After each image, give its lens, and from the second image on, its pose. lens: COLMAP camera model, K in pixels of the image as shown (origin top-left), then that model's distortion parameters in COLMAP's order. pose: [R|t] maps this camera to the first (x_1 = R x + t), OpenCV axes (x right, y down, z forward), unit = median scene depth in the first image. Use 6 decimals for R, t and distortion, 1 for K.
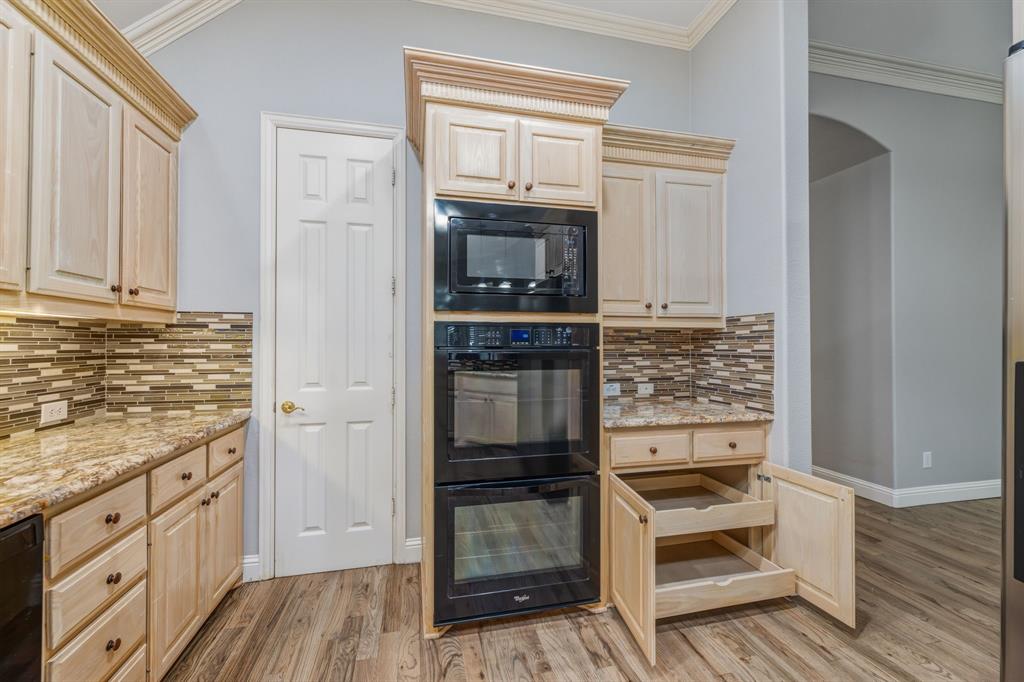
lens RADIAL K [[412.2, 0, 505.7], [0, 412.2, 340.3], [0, 0, 1]] dist [-0.002073, 0.000351]
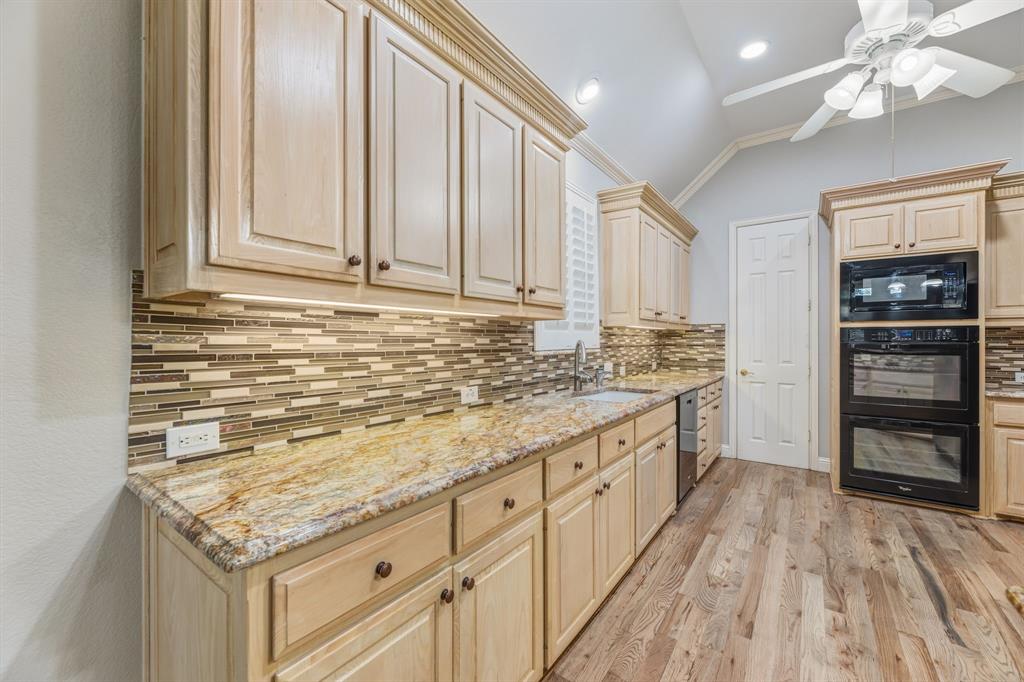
lens RADIAL K [[412.2, 0, 505.7], [0, 412.2, 340.3], [0, 0, 1]] dist [-0.002073, 0.000351]
pose [[0.656589, 0.001350, -0.754247, 0.208649], [0.006681, 0.999949, 0.007606, -0.010523], [0.754219, -0.010033, 0.656546, -1.193902]]
